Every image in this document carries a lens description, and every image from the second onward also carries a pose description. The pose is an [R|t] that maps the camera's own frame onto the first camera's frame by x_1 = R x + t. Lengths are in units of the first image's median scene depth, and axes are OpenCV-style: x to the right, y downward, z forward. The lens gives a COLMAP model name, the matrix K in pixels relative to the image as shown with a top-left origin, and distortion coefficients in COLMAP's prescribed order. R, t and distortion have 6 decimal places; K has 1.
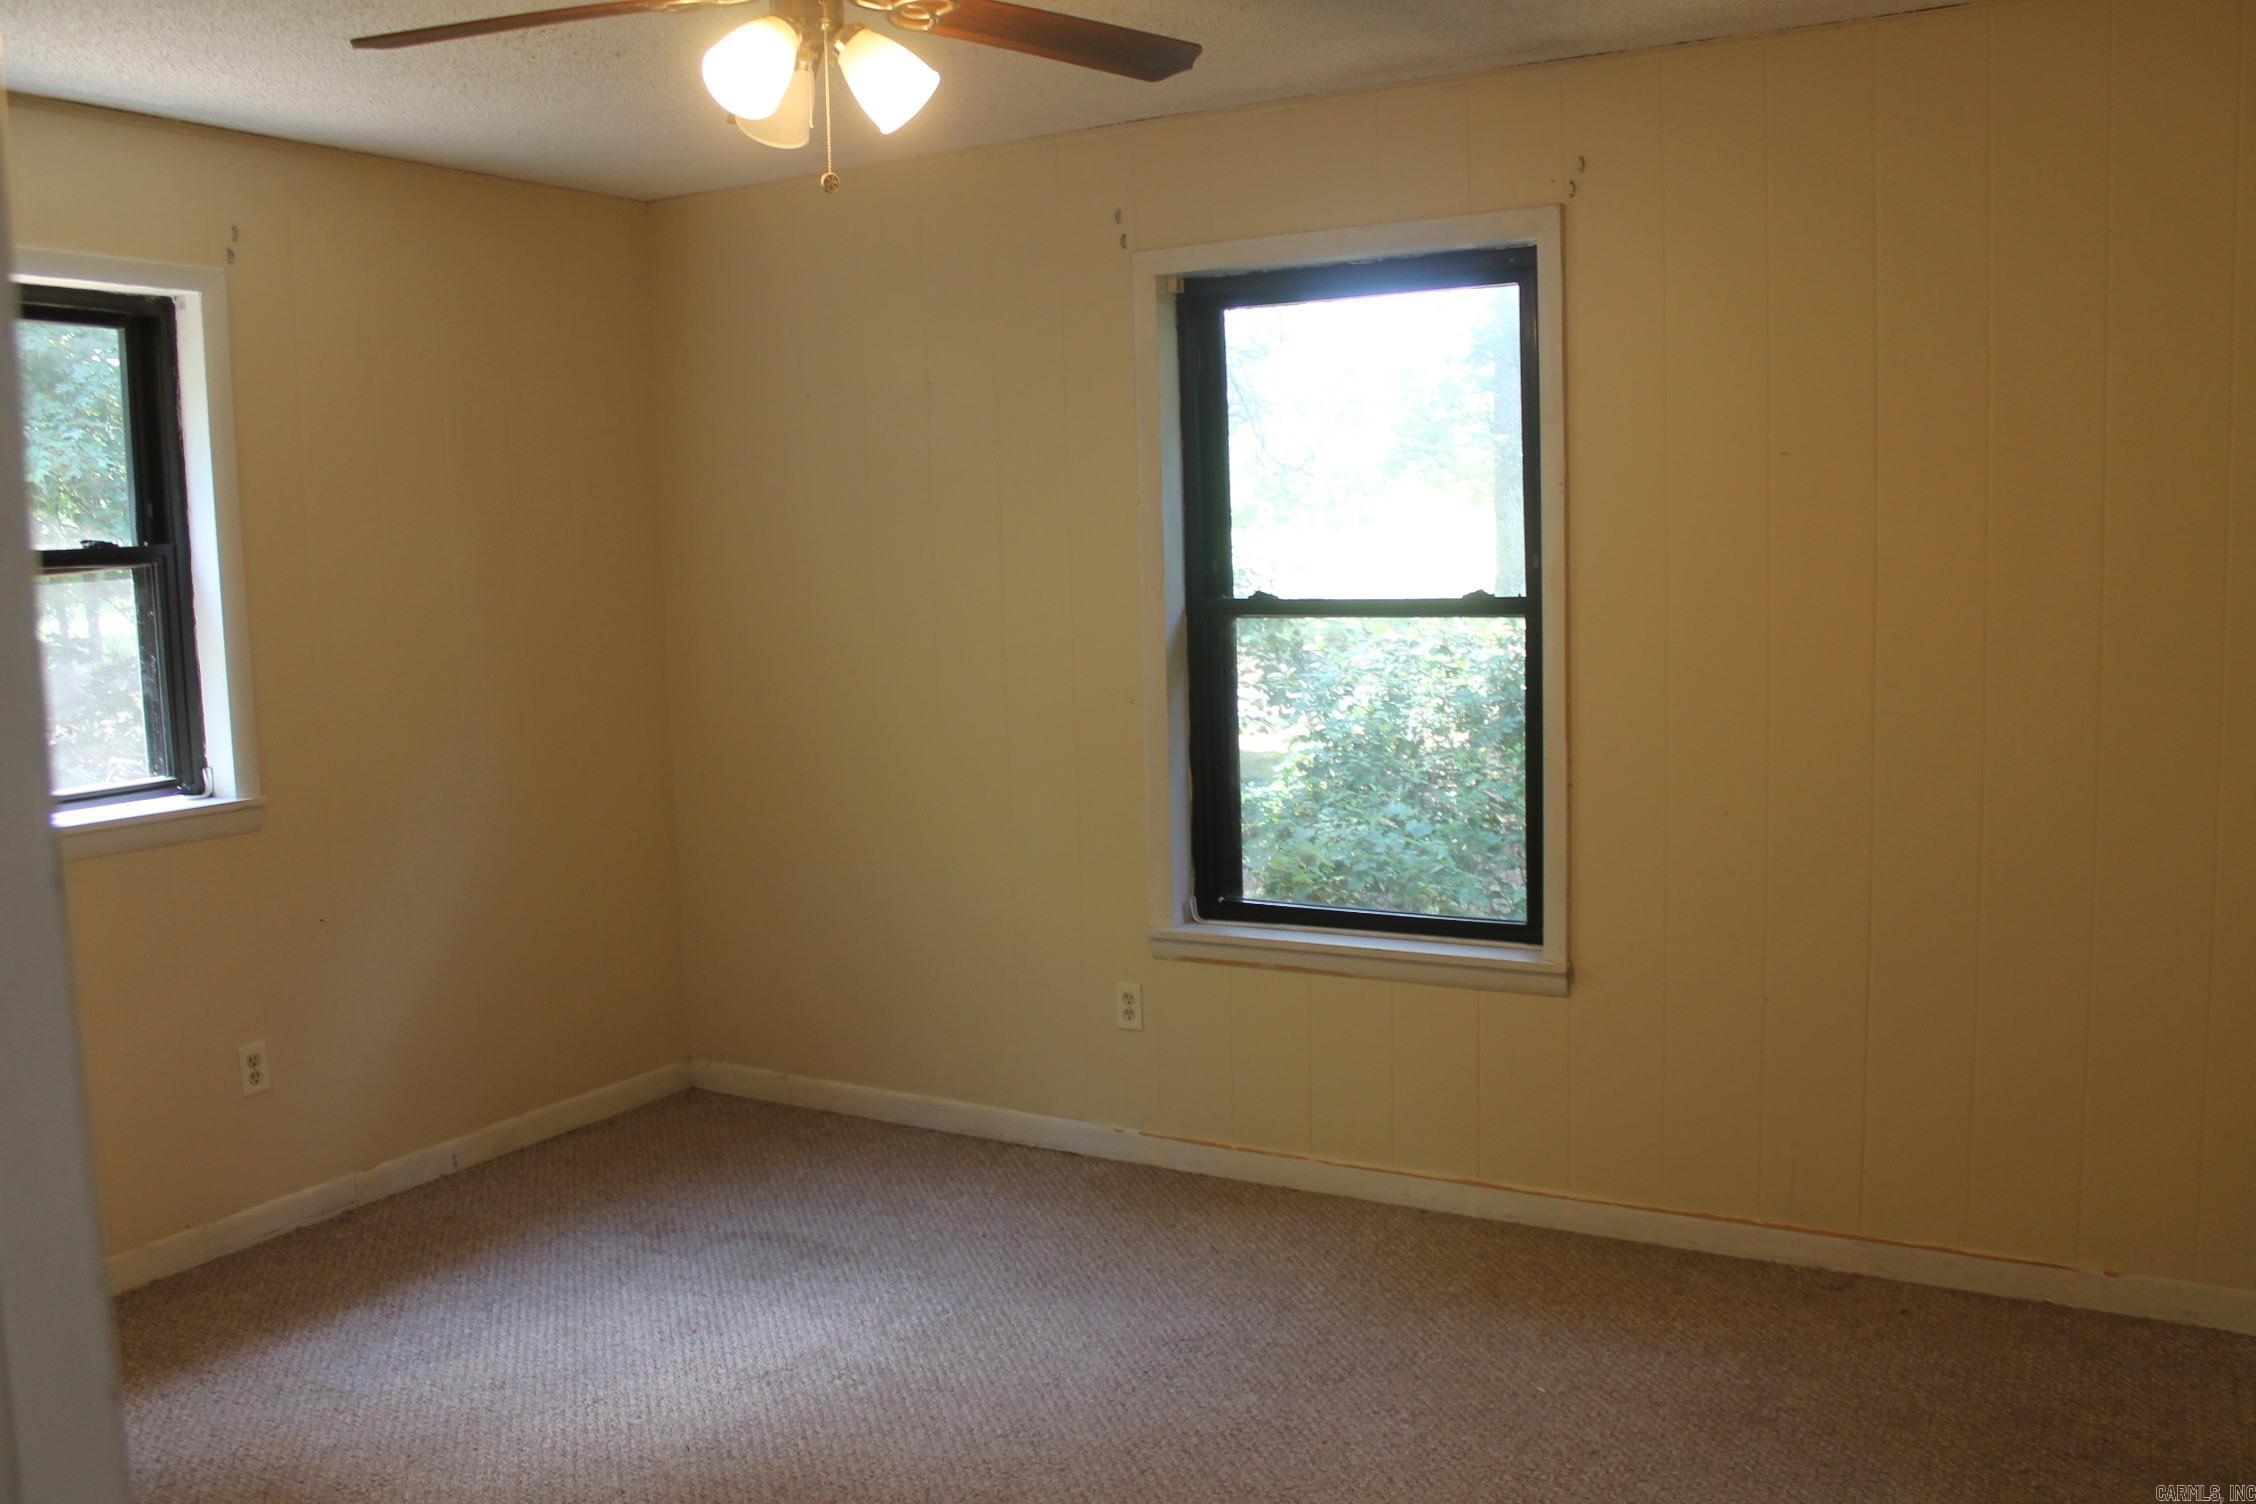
lens RADIAL K [[1910.1, 0, 1135.9], [0, 1910.1, 748.5], [0, 0, 1]] dist [-0.168146, 0.156044]
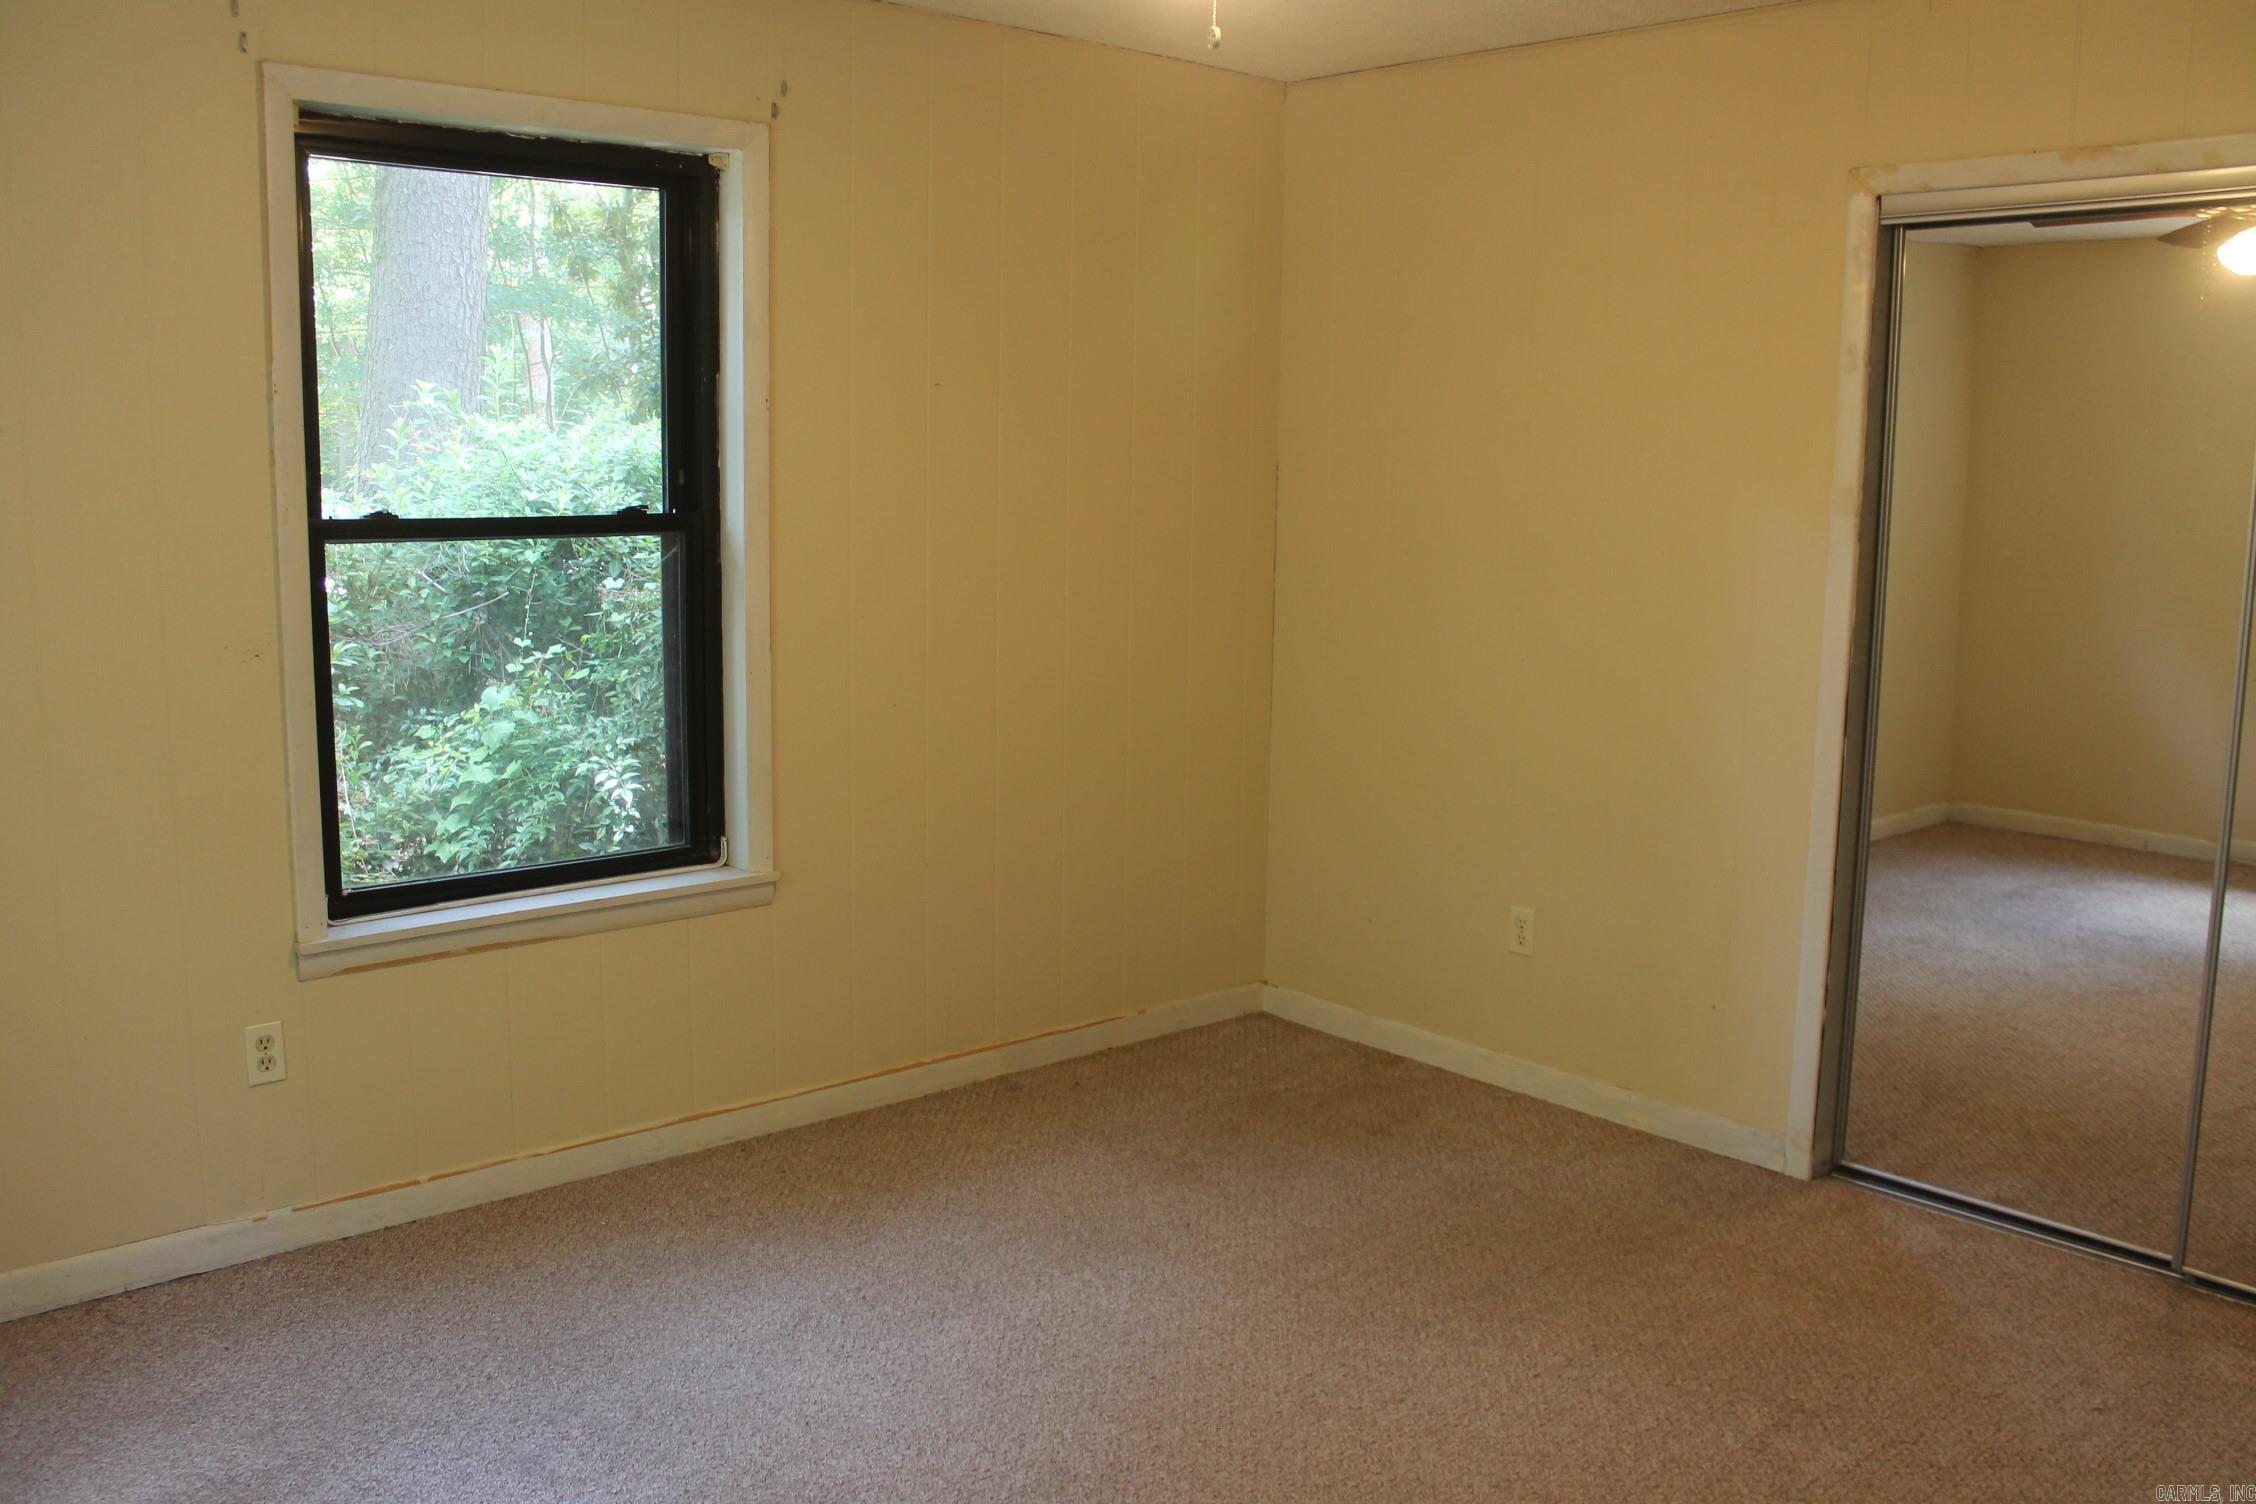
lens RADIAL K [[1910.1, 0, 1135.9], [0, 1910.1, 748.5], [0, 0, 1]] dist [-0.168146, 0.156044]
pose [[0.300381, -0.112469, 0.947165, -0.649705], [0.082539, 0.992364, 0.091660, -0.028660], [-0.950241, 0.050645, 0.307370, 0.473549]]
